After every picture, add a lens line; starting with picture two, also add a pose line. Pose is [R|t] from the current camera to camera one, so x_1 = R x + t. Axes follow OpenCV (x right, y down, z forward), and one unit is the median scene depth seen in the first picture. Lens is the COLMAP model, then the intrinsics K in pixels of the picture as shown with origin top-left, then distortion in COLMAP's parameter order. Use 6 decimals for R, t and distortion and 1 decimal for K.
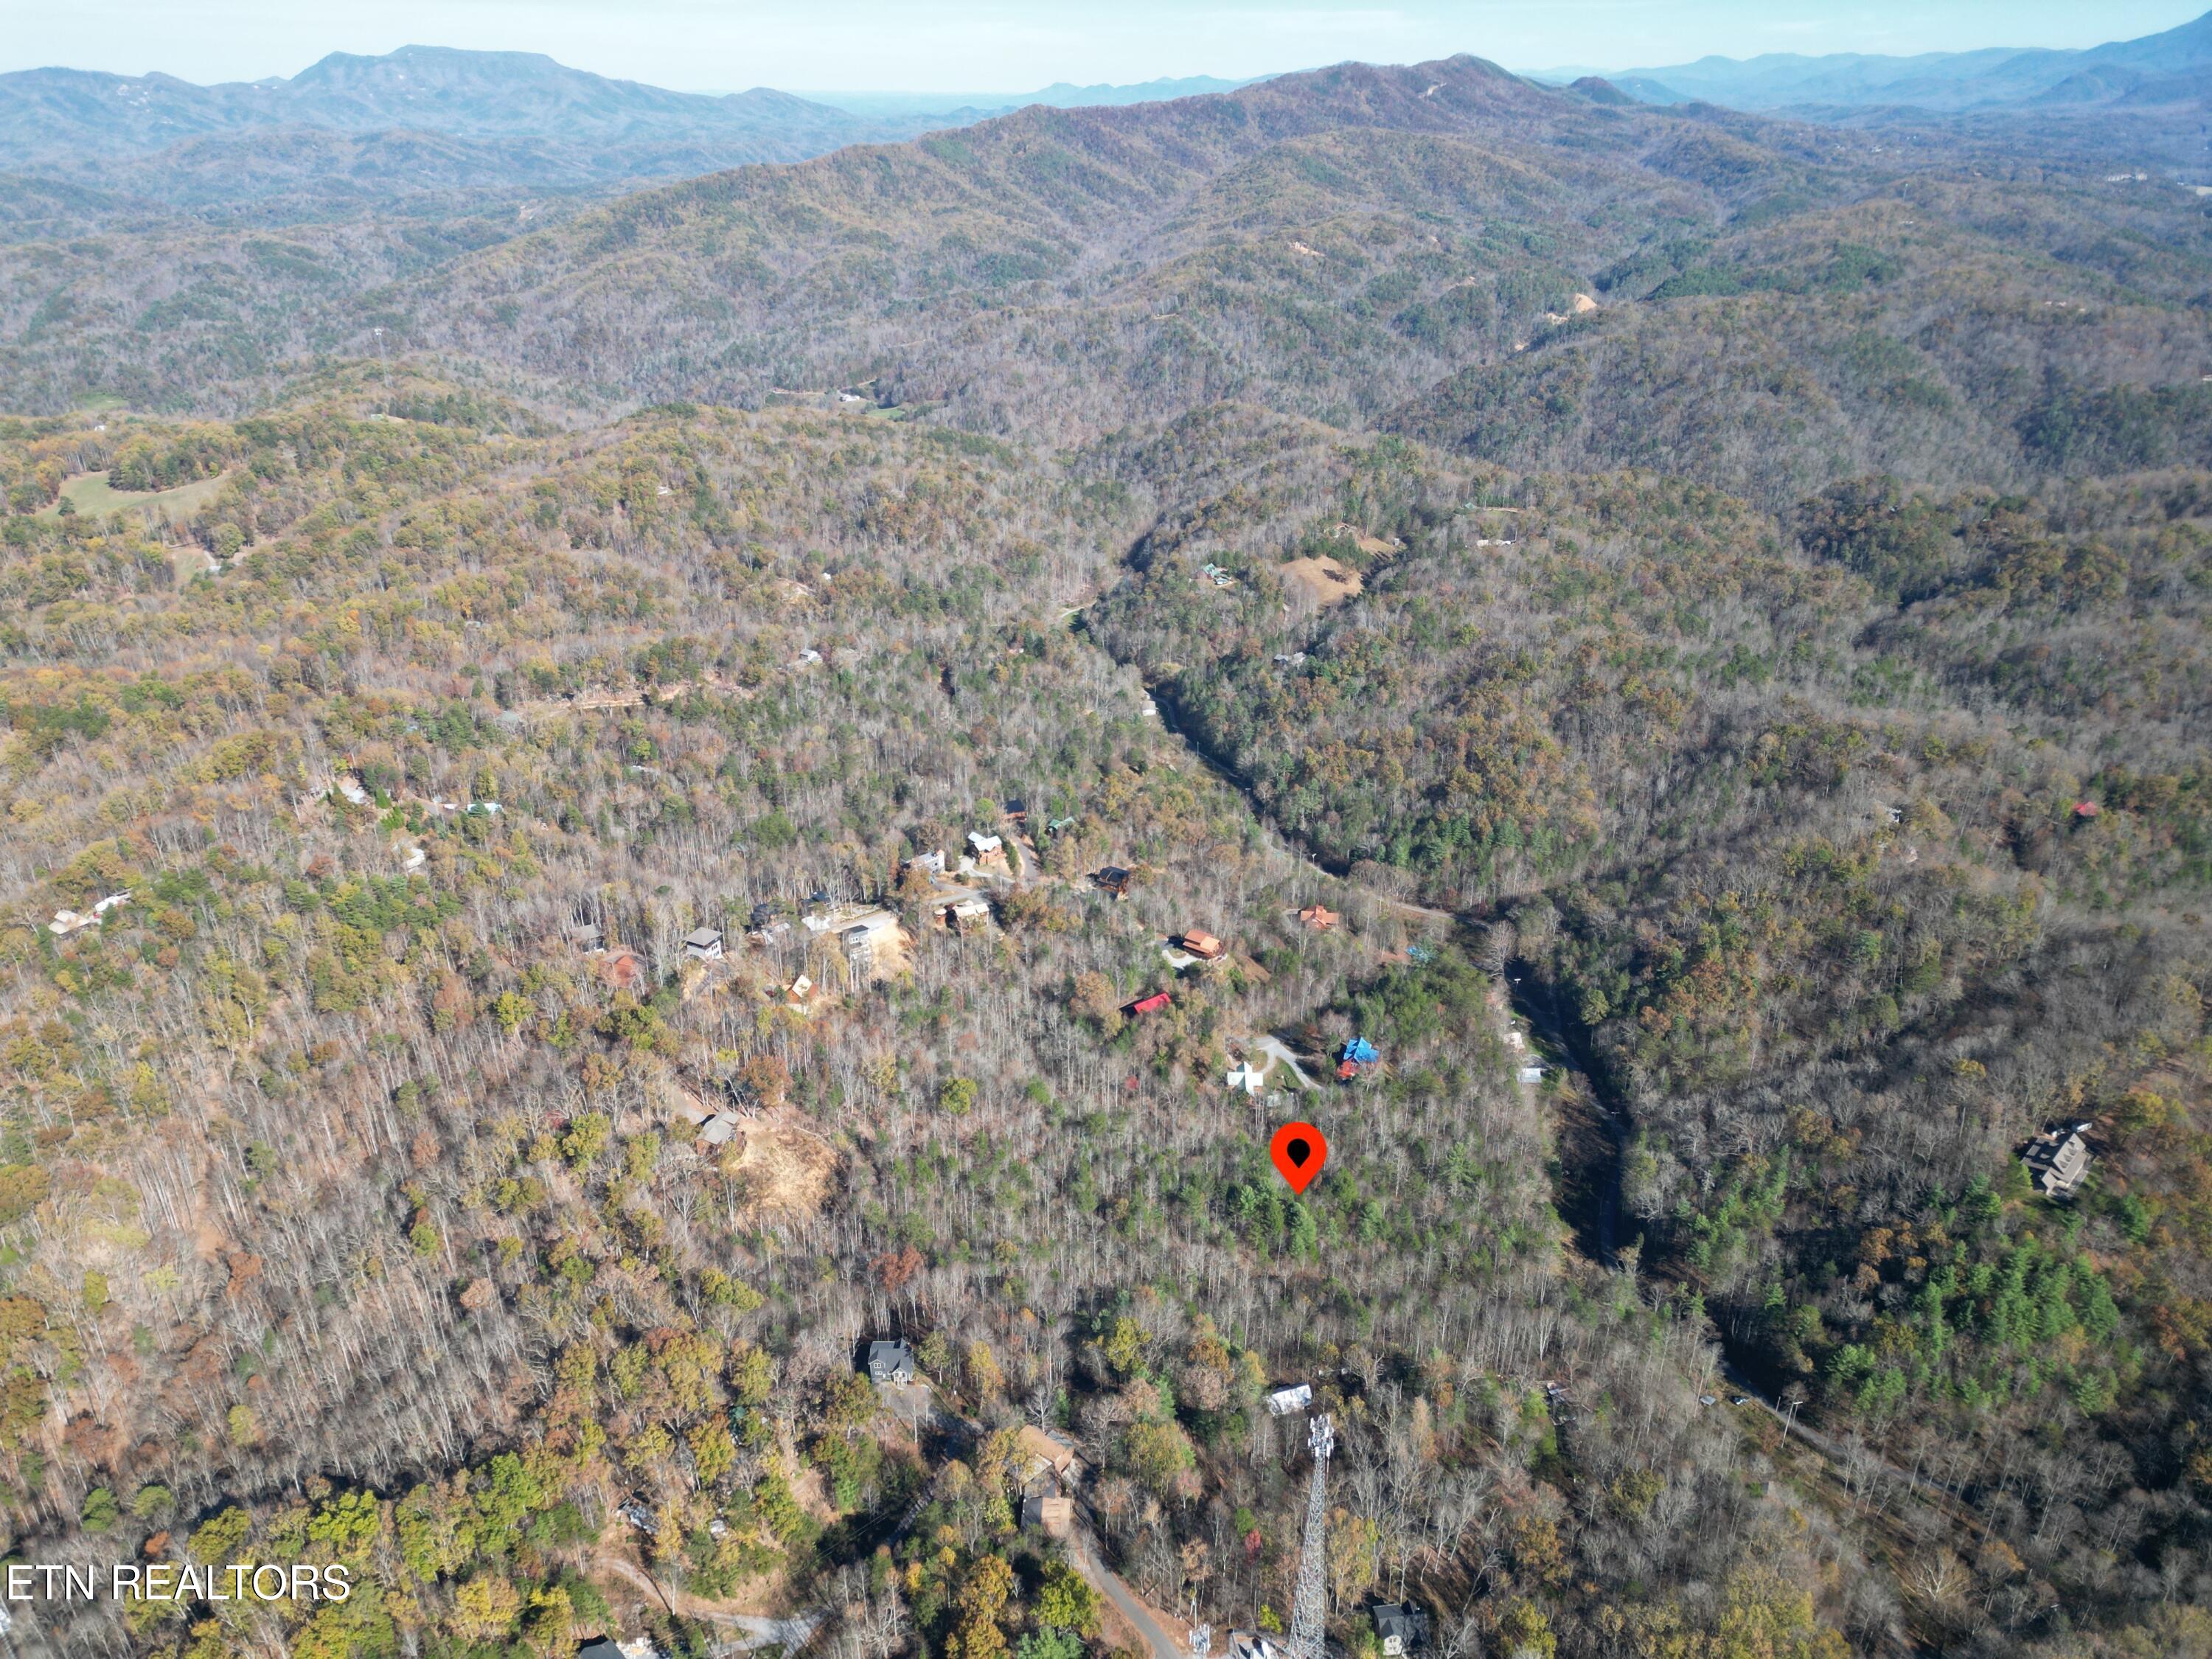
lens RADIAL K [[1518.5, 0, 1099.8], [0, 1518.5, 866.5], [0, 0, 1]] dist [0.041416, -0.035485]
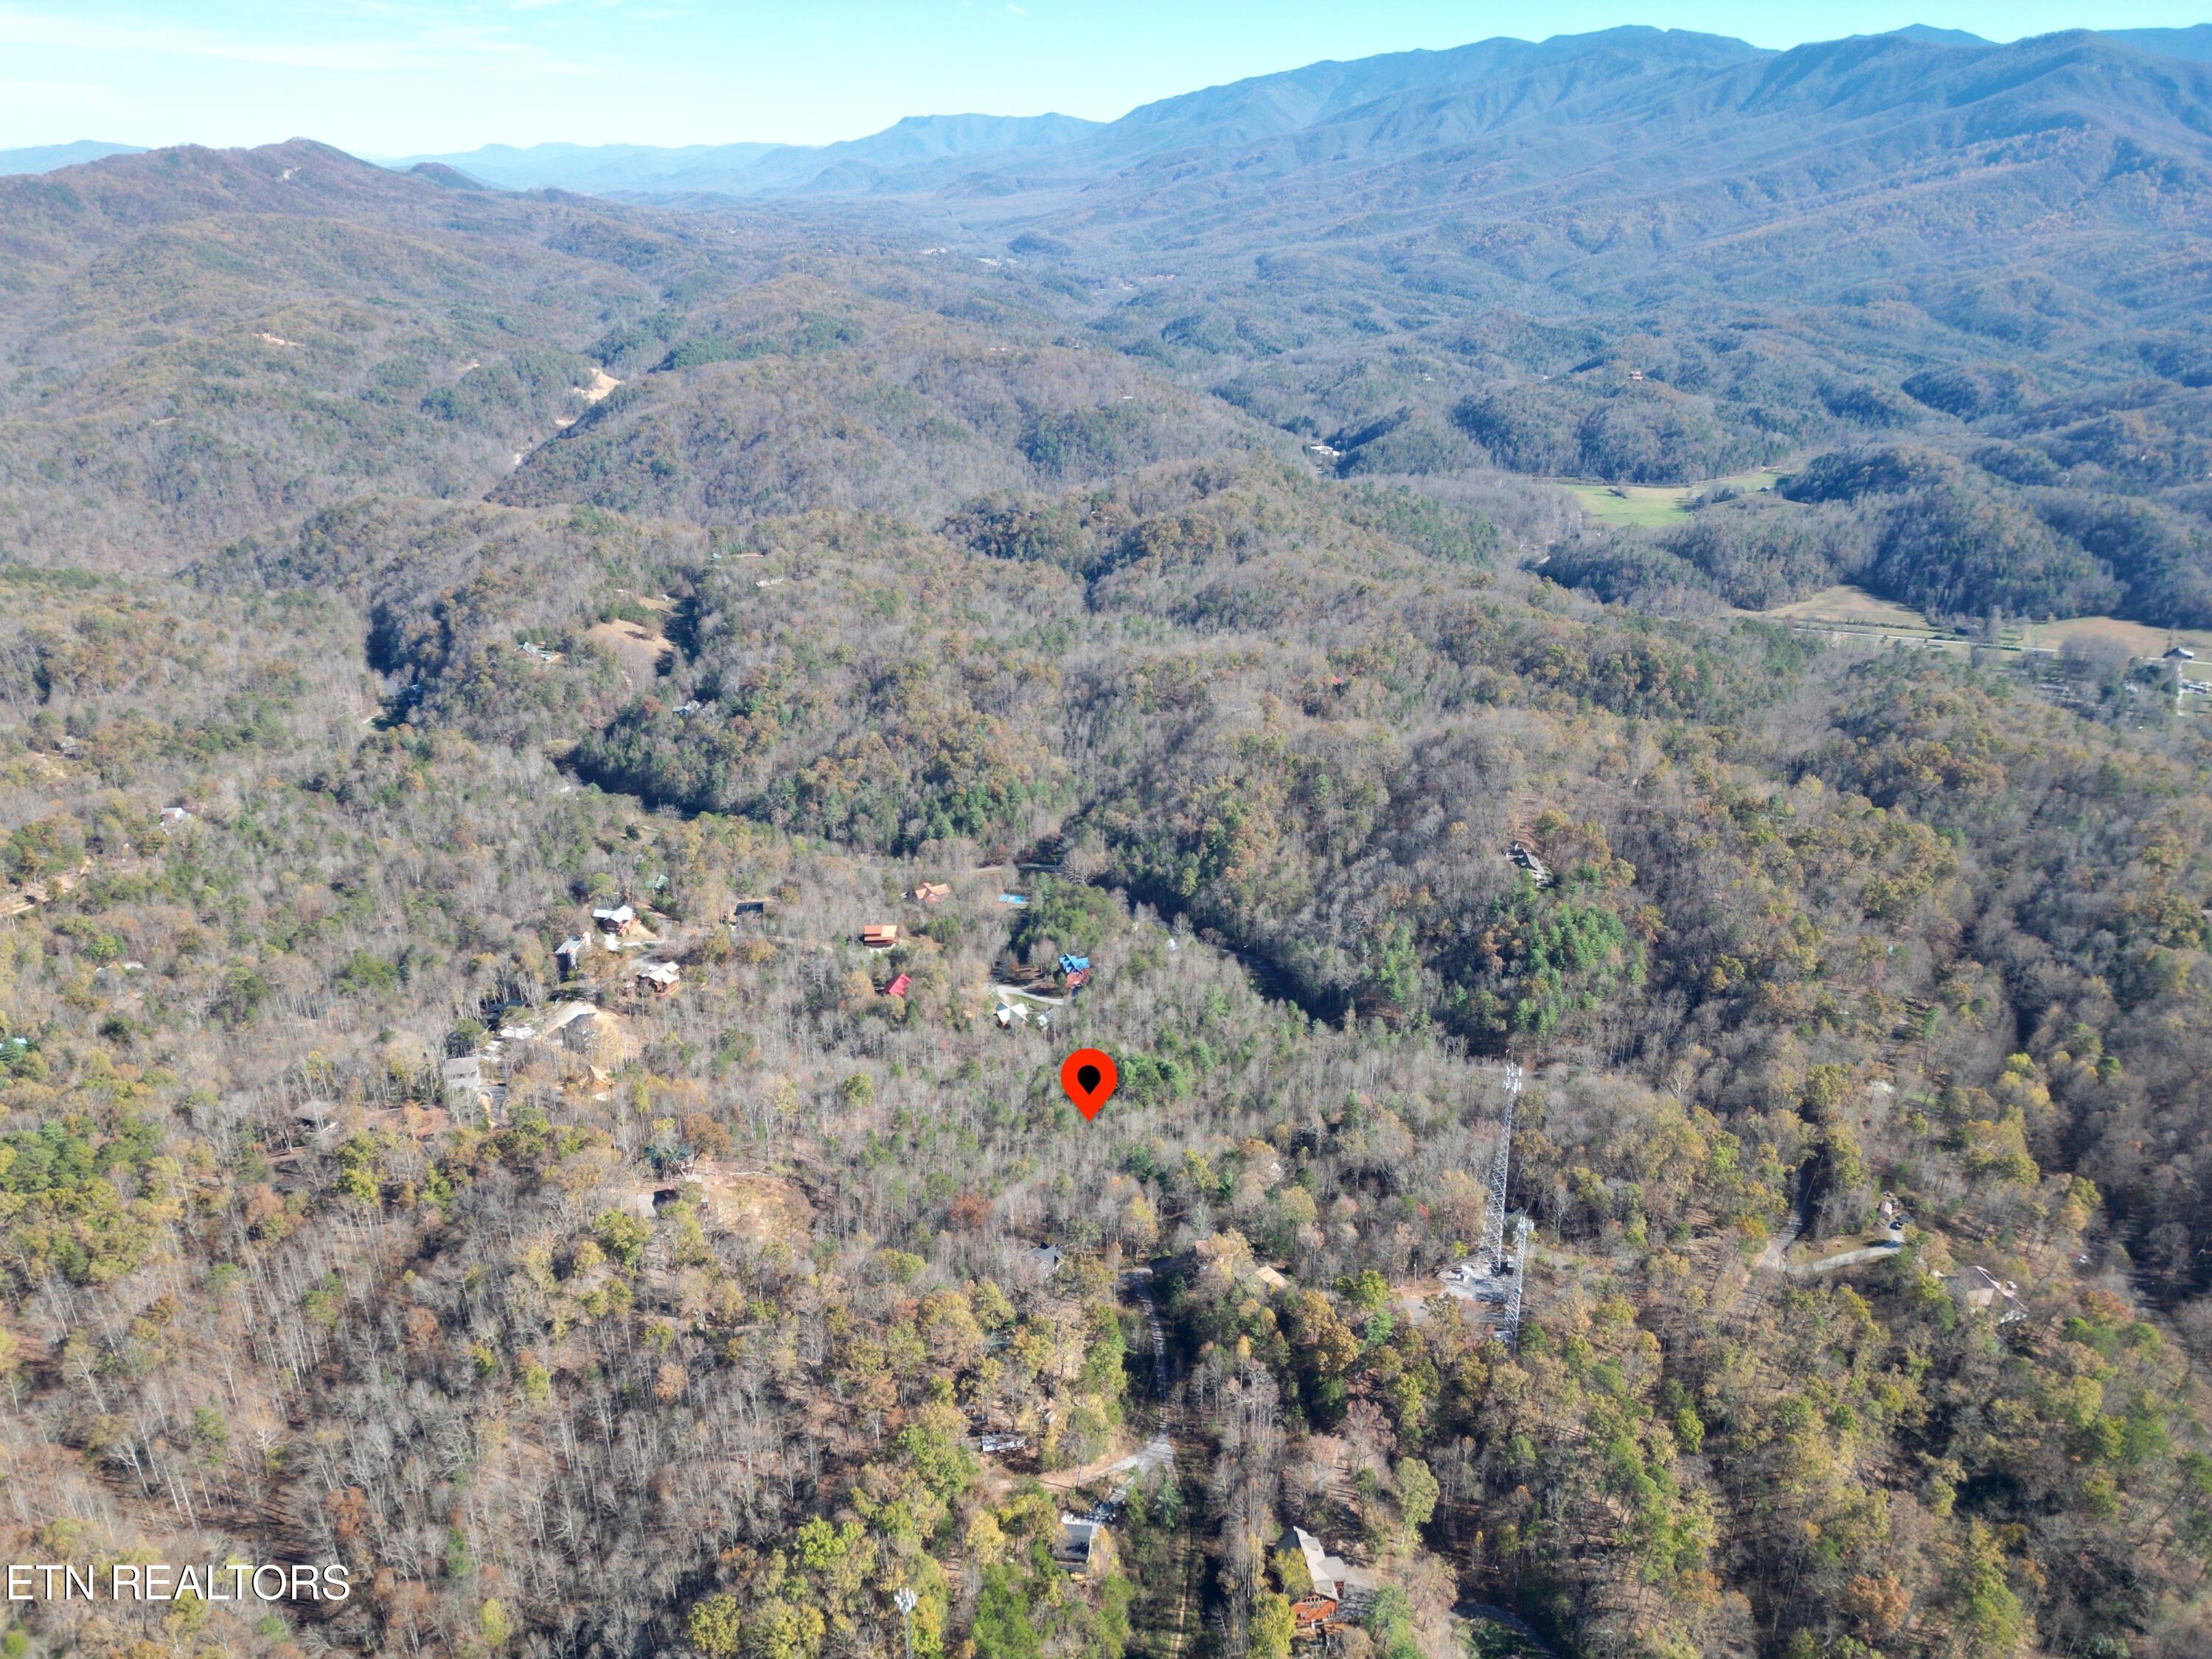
lens RADIAL K [[1518.5, 0, 1099.8], [0, 1518.5, 866.5], [0, 0, 1]] dist [0.041416, -0.035485]
pose [[0.766009, -0.261463, 0.587253, -0.323379], [0.288044, 0.956308, 0.050056, -0.003866], [-0.574683, 0.130811, 0.807854, 0.006089]]
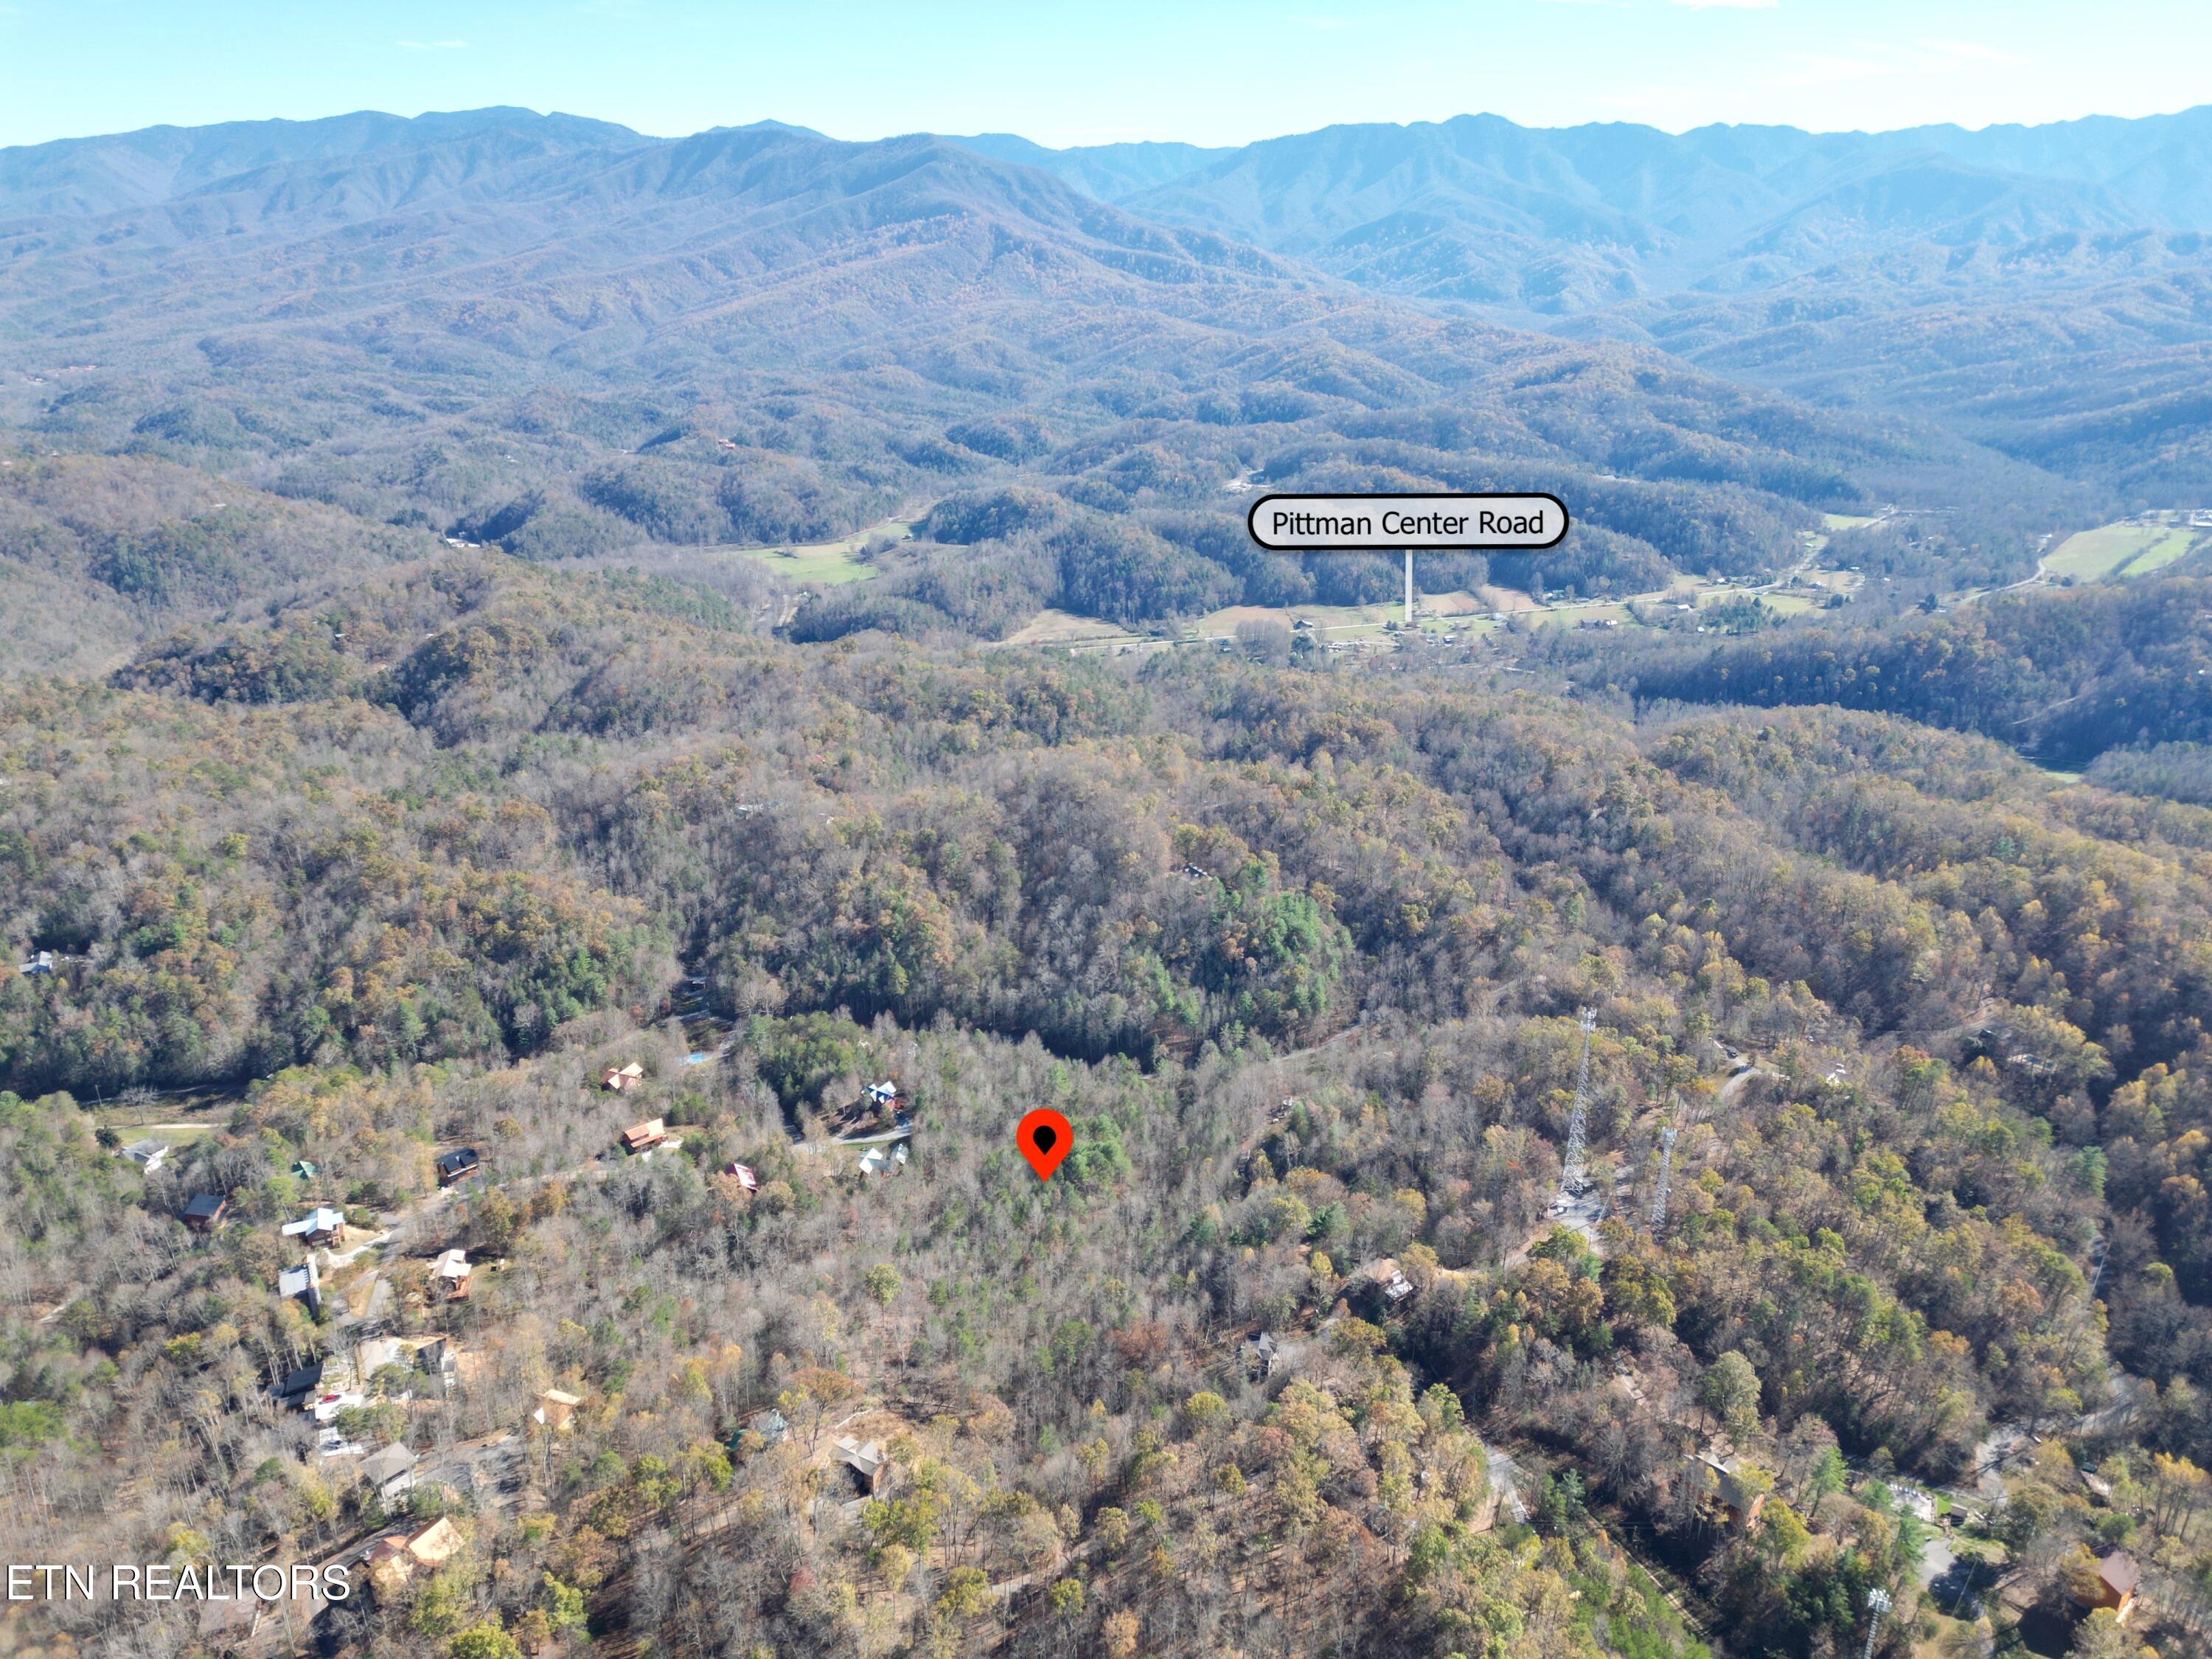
lens RADIAL K [[1576.8, 0, 1106.0], [0, 1576.8, 829.5], [0, 0, 1]] dist [0.037954, -0.041838]
pose [[0.205550, -0.331269, 0.920875, -0.499770], [0.441962, 0.870970, 0.214666, -0.138595], [-0.873166, 0.362867, 0.325436, 0.281491]]
